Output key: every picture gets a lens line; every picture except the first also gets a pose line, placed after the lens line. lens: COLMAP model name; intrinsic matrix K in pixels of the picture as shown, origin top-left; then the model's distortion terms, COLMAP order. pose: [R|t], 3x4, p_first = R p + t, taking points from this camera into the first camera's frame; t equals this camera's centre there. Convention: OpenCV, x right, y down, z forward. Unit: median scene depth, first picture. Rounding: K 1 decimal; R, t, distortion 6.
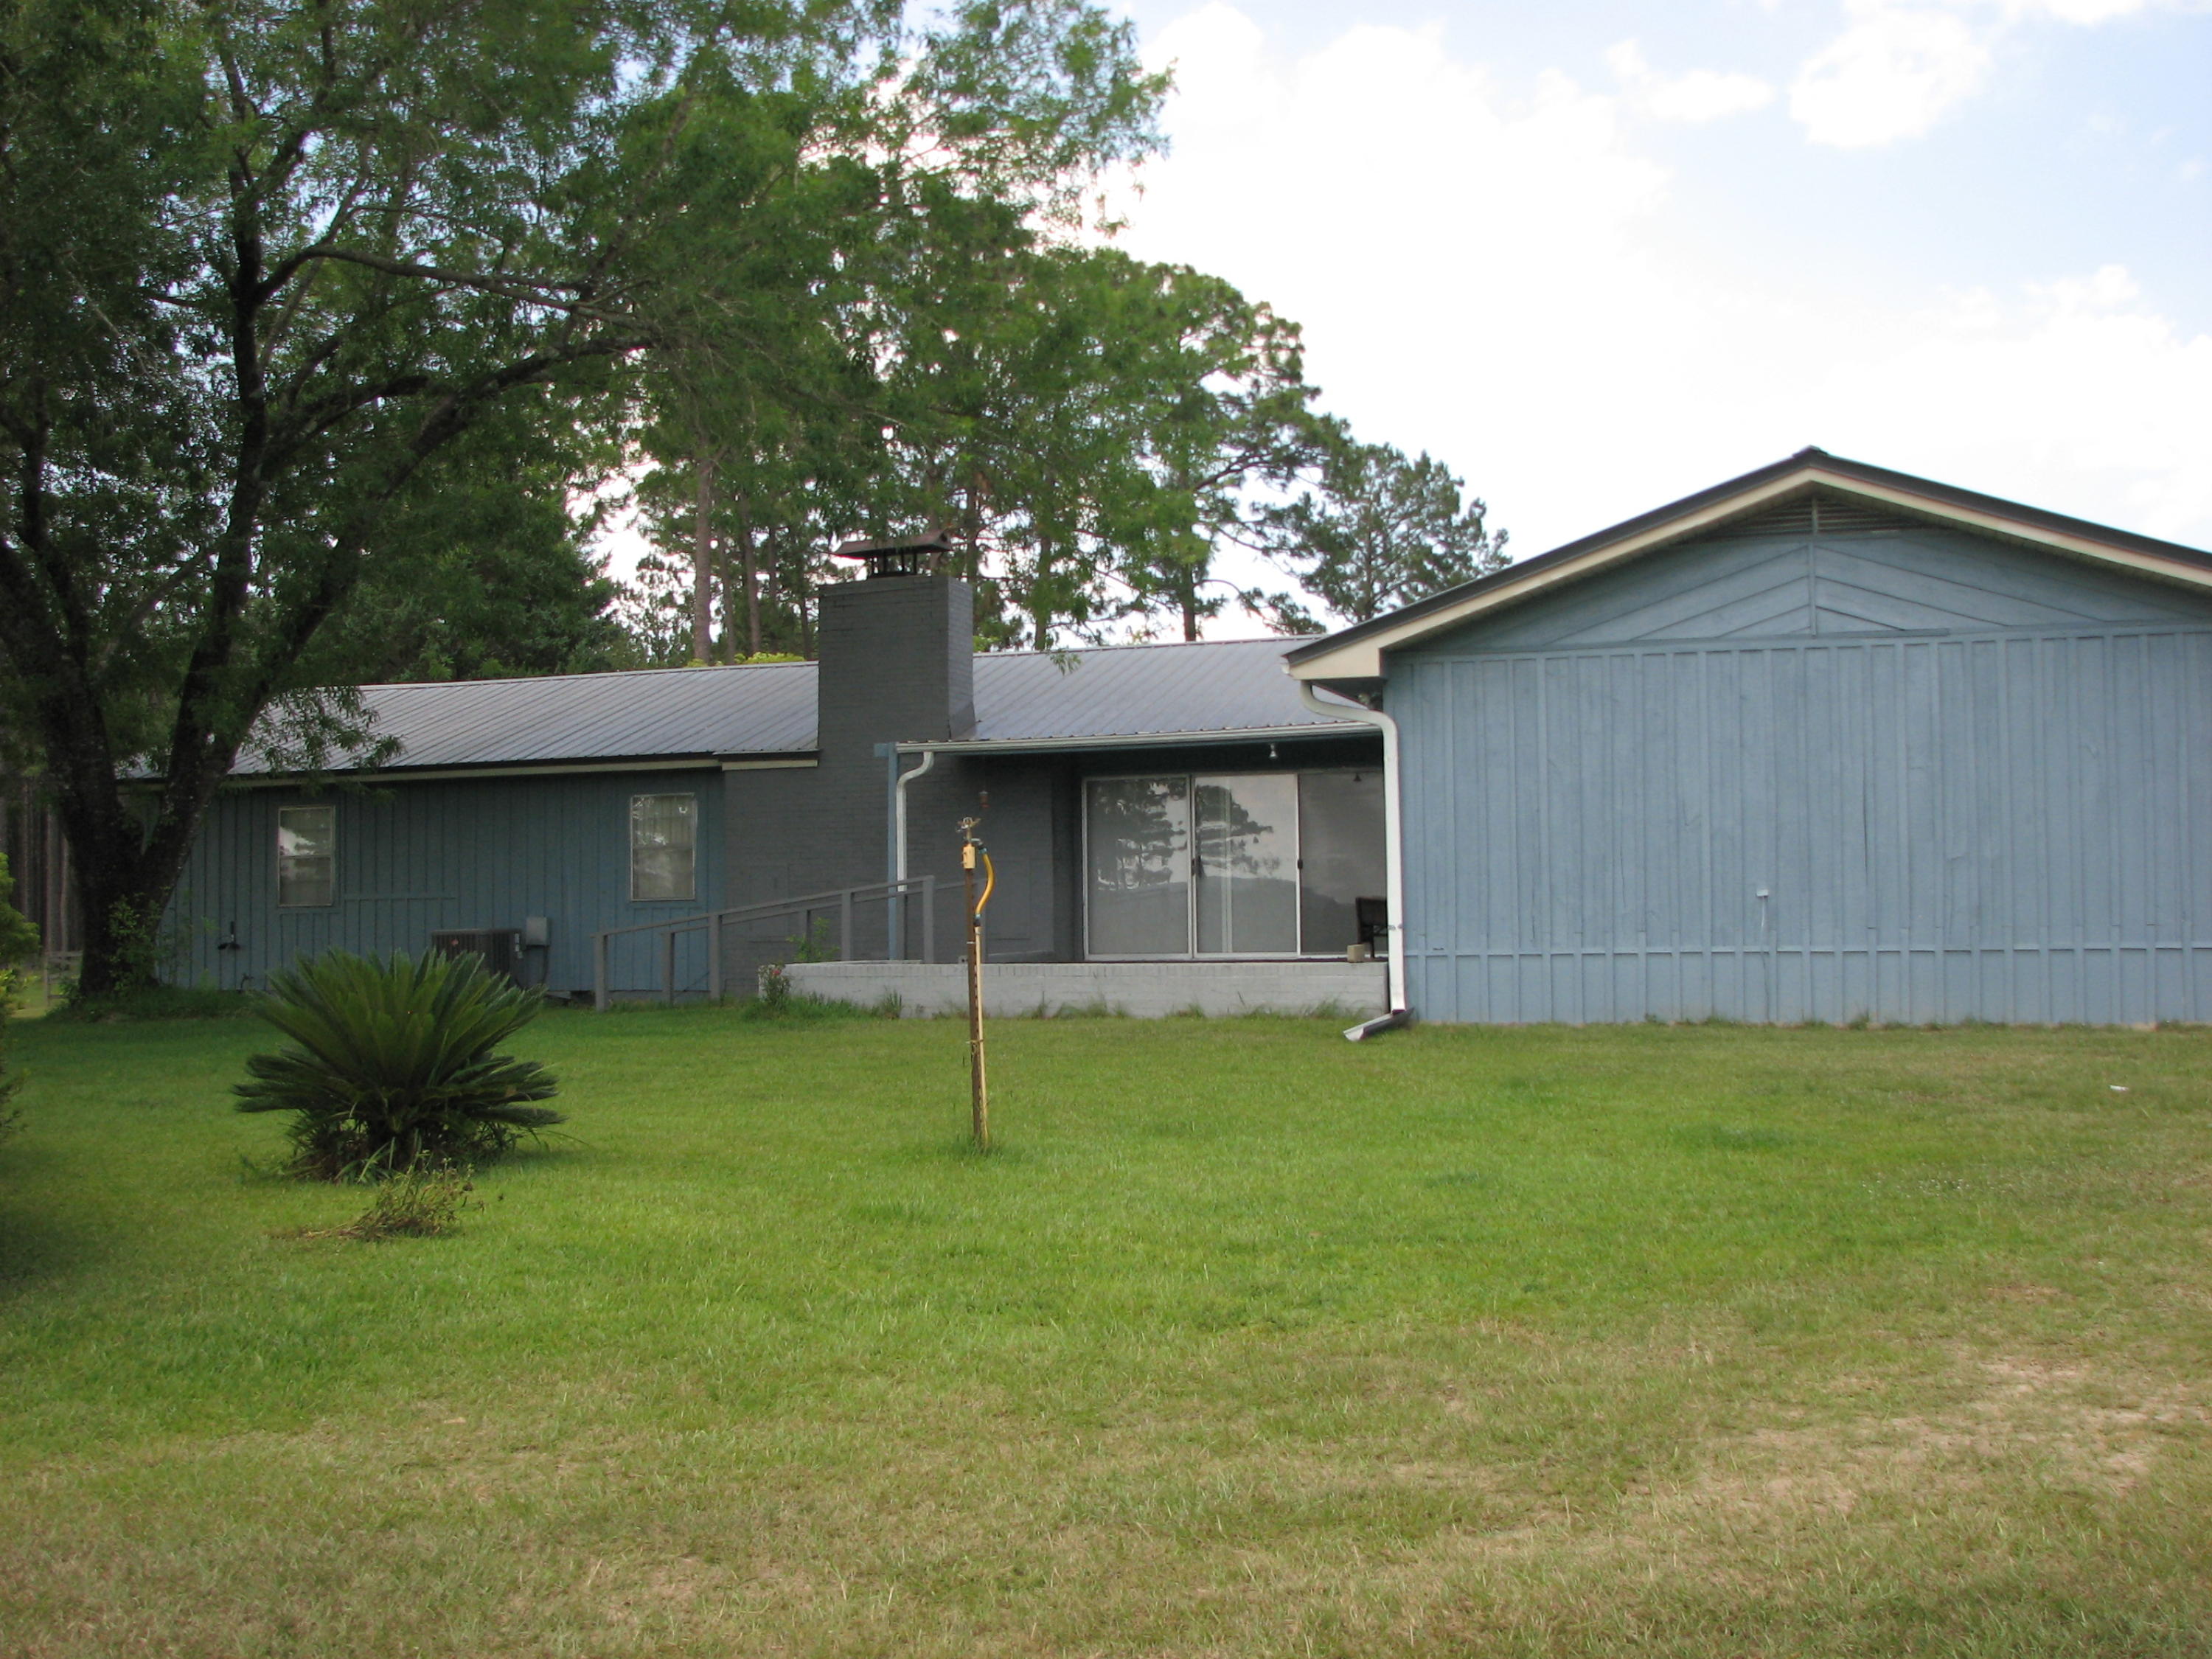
lens RADIAL K [[2398.3, 0, 1102.4], [0, 2398.3, 833.9], [0, 0, 1]] dist [-0.121851, 0.000000]
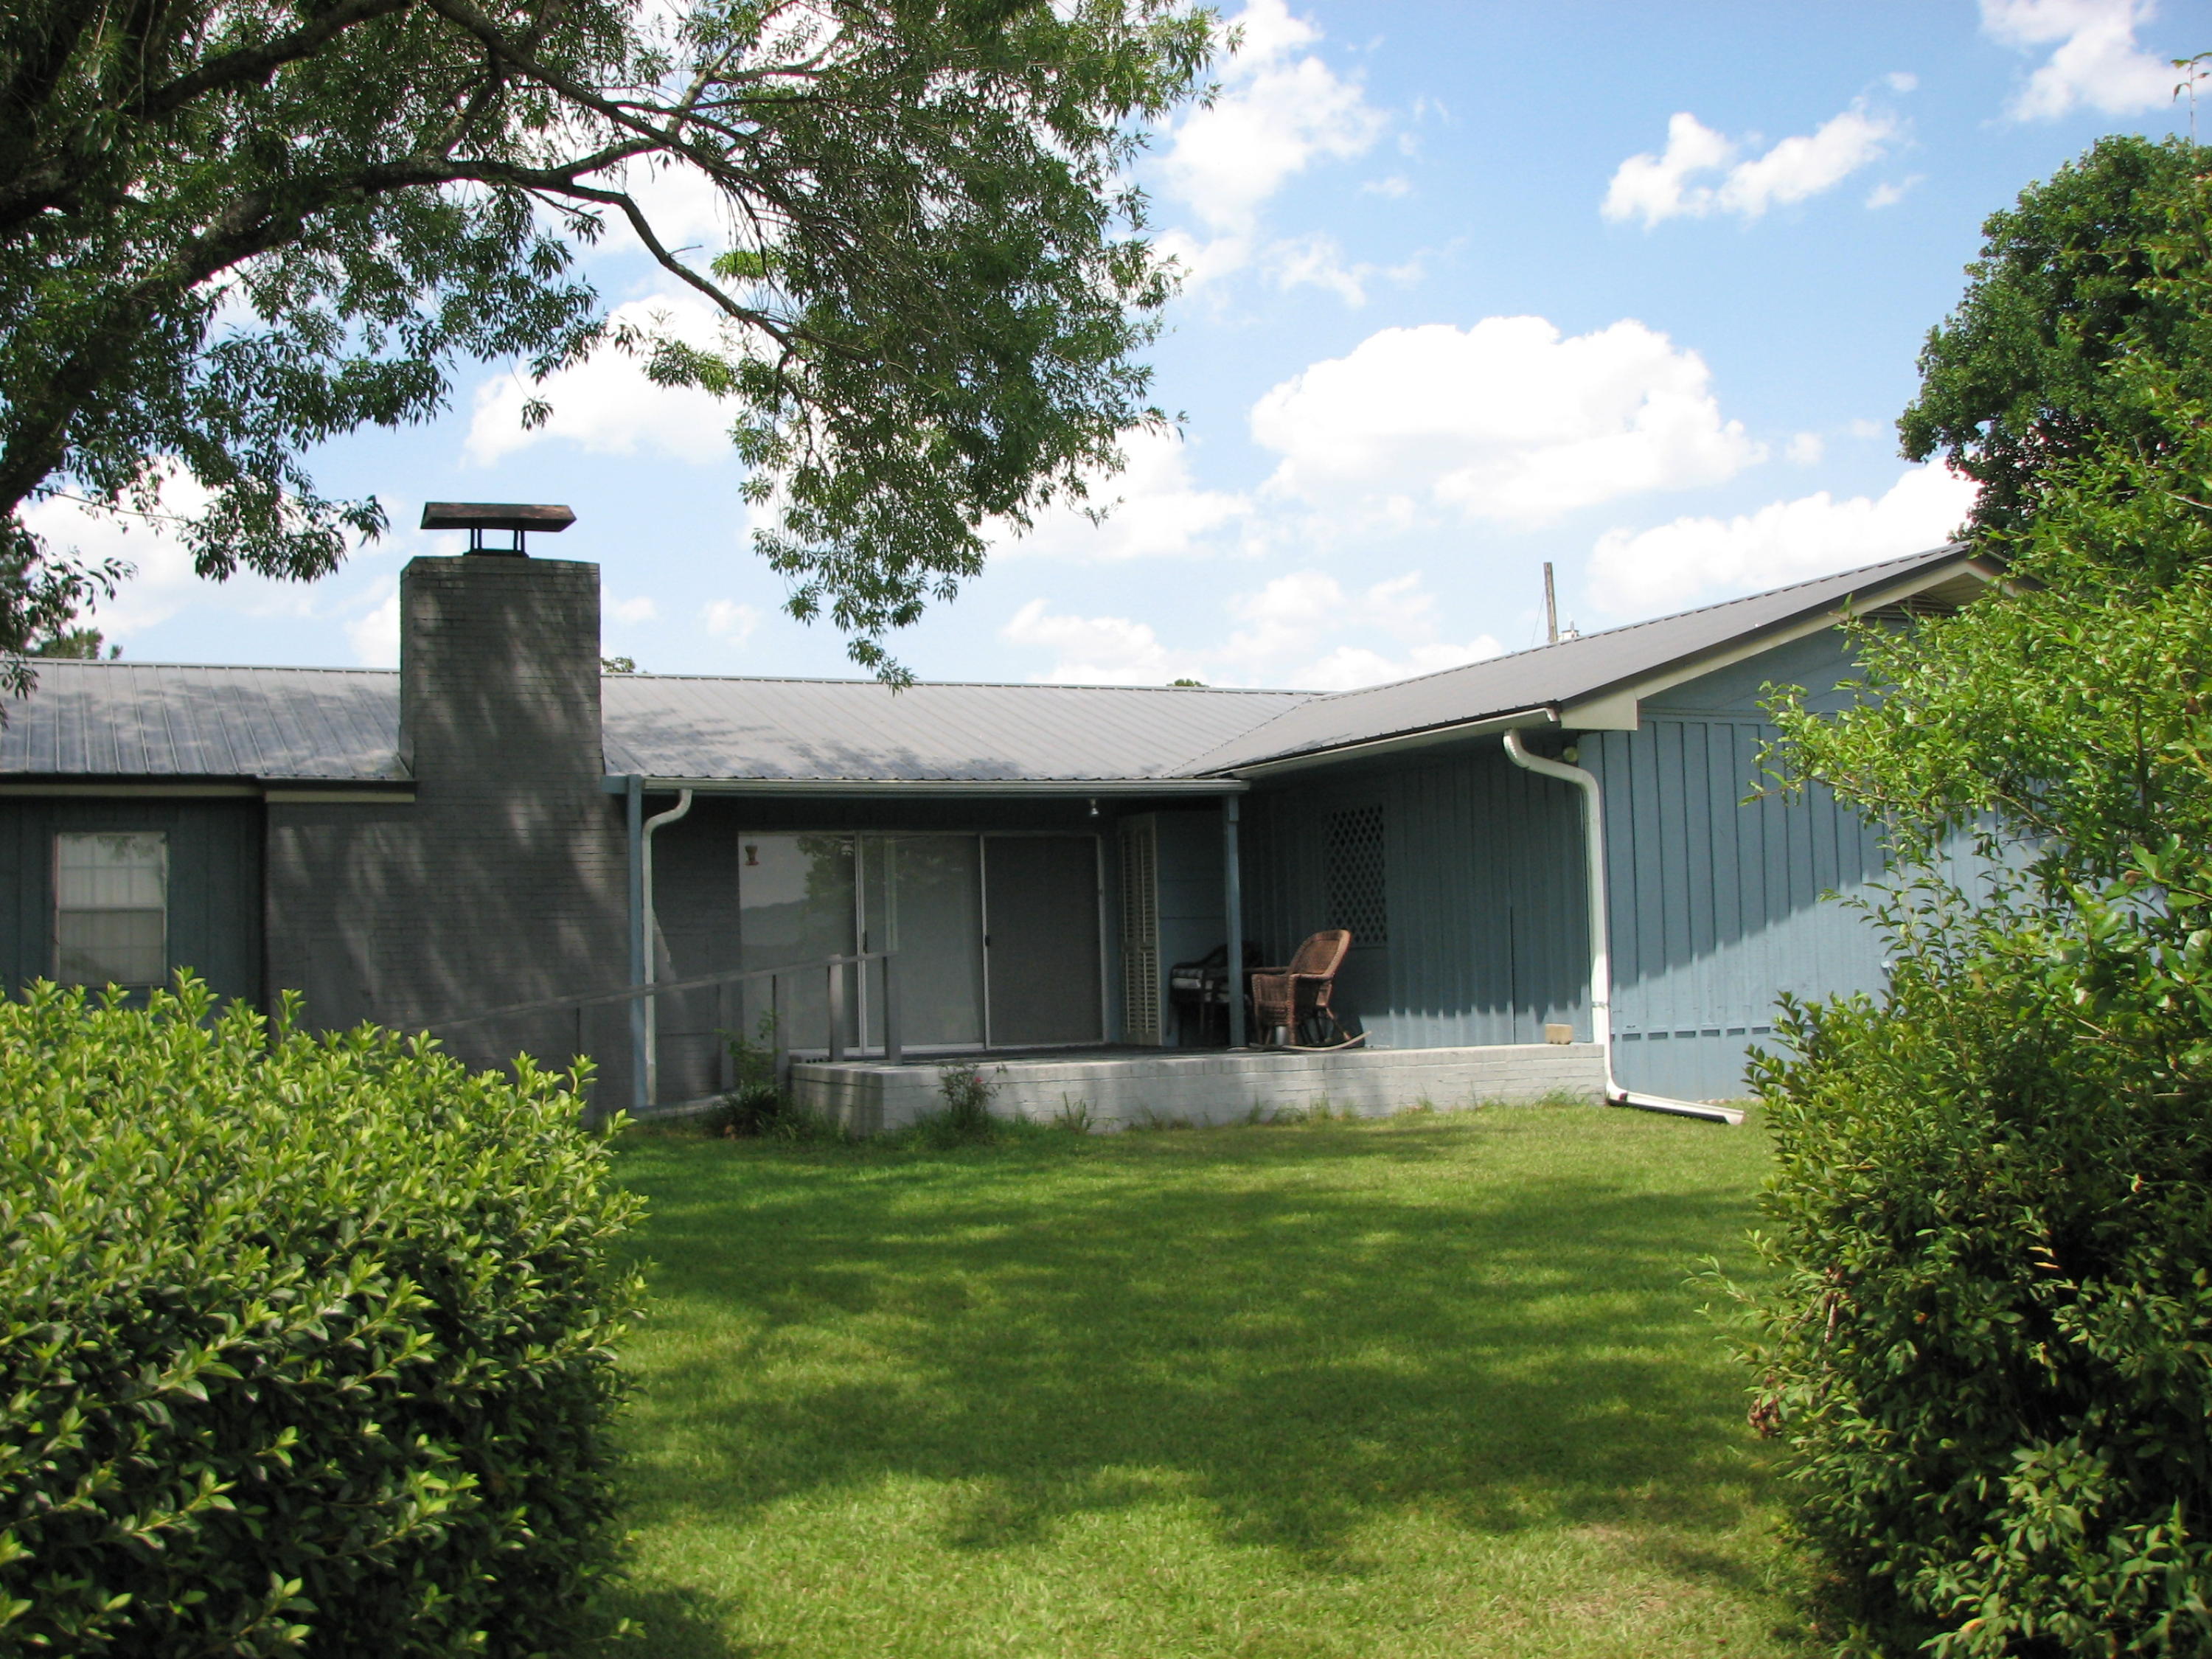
lens RADIAL K [[2398.3, 0, 1099.5], [0, 2398.3, 818.5], [0, 0, 1]] dist [-0.121851, 0.000000]
pose [[0.731938, 0.041018, 0.680135, -0.133520], [-0.008369, 0.998652, -0.051221, 0.003475], [-0.681320, 0.031799, 0.731295, 0.096655]]
